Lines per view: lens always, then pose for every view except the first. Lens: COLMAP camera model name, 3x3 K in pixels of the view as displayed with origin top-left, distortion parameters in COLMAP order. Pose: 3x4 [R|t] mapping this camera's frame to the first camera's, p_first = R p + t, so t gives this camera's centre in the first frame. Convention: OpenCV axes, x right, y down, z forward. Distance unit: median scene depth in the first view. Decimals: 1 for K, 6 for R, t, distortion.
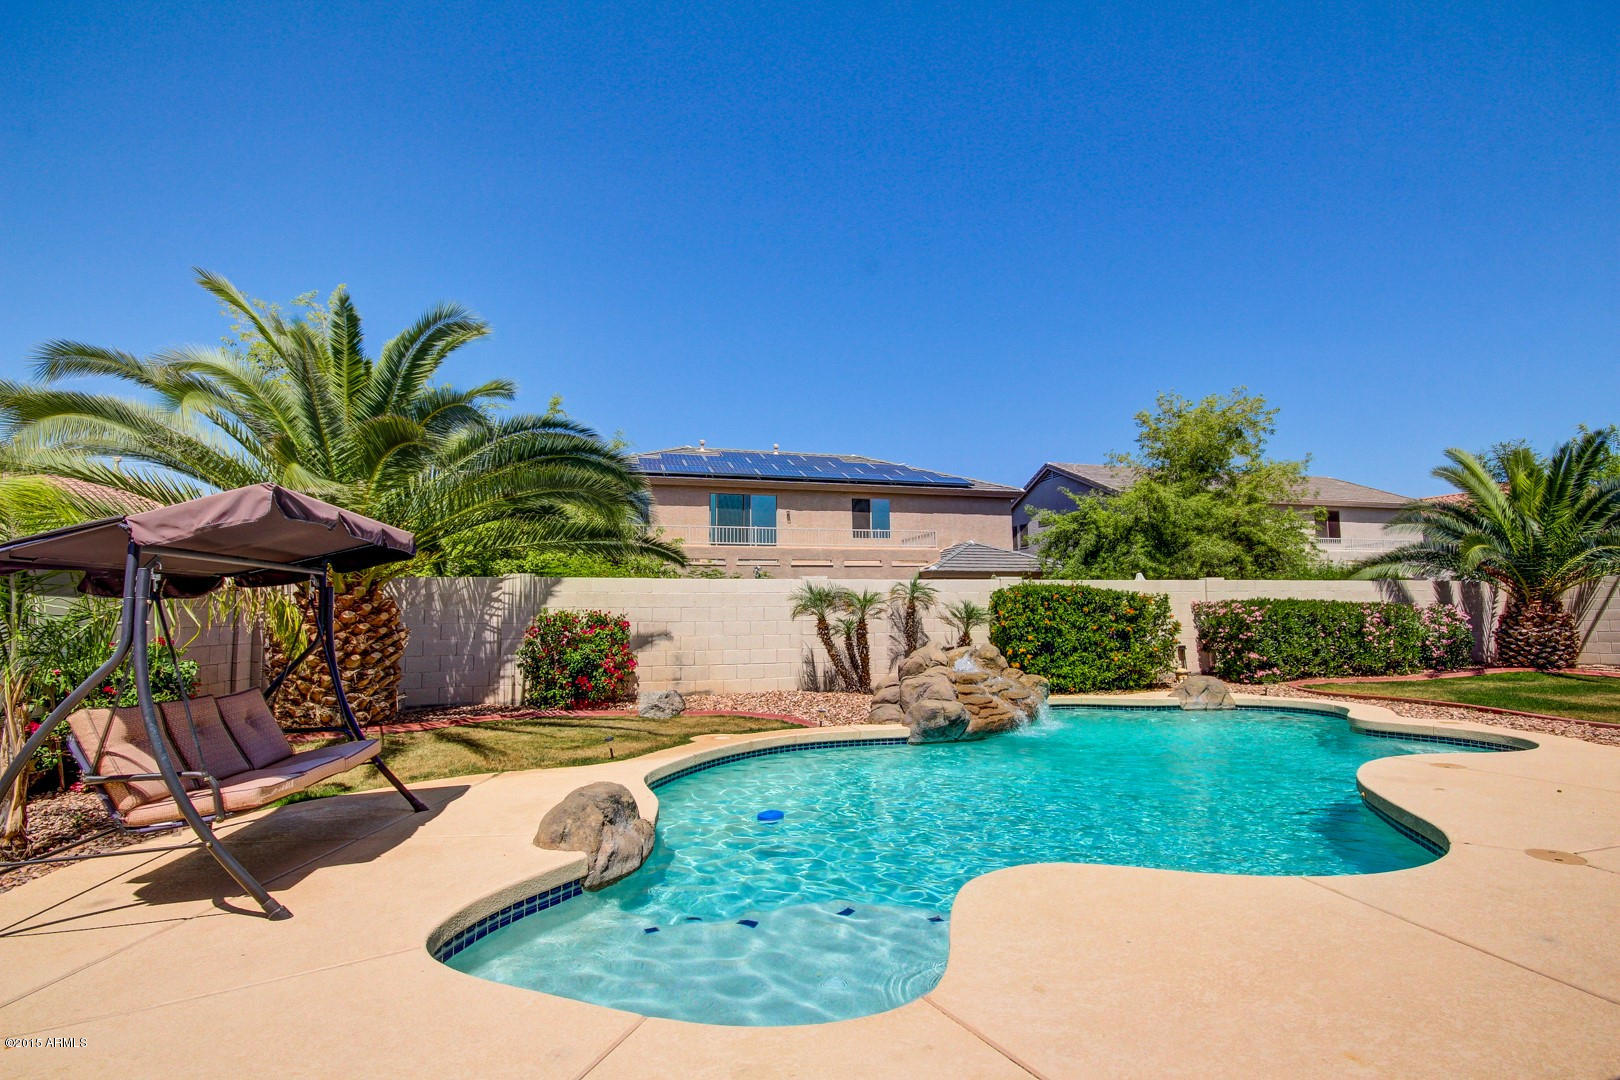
lens RADIAL K [[804.3, 0, 812.8], [0, 804.3, 545.4], [0, 0, 1]] dist [0.008919, -0.005315]
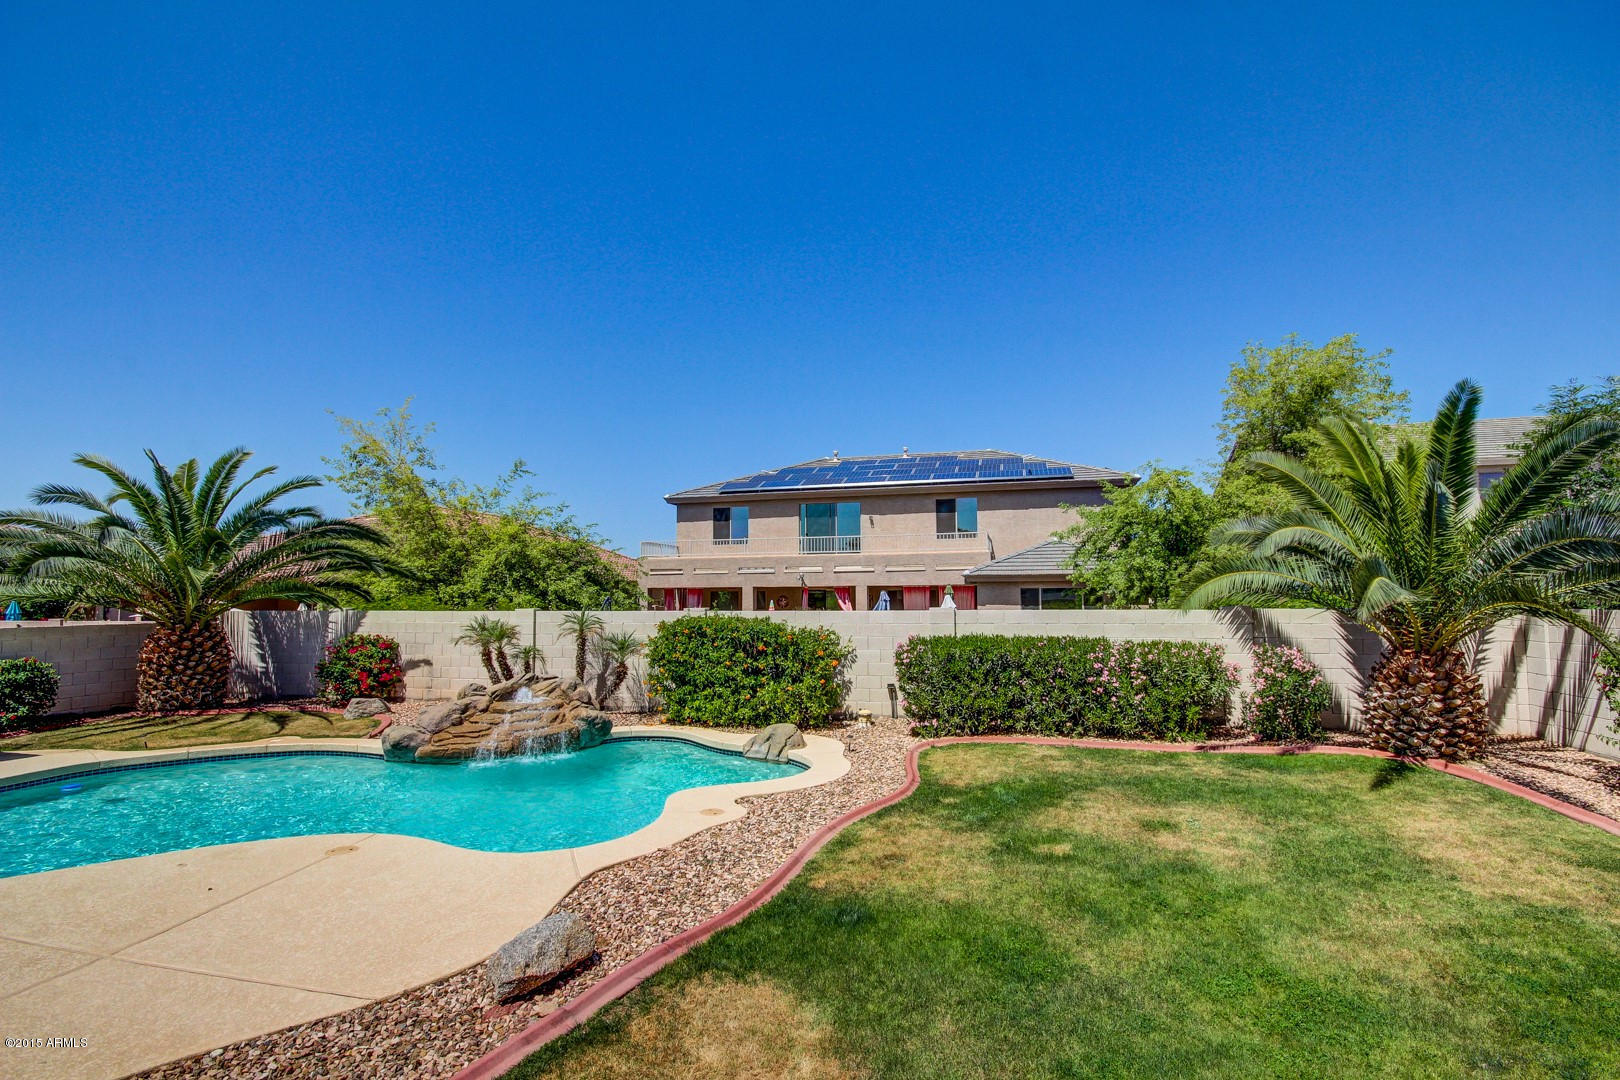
lens RADIAL K [[761.5, 0, 802.5], [0, 761.5, 531.5], [0, 0, 1]] dist [0.003011, -0.009040]
pose [[0.836841, -0.040263, -0.545964, 0.523420], [0.047038, 0.998892, -0.001566, -0.030719], [0.545422, -0.024370, 0.837807, 0.141889]]
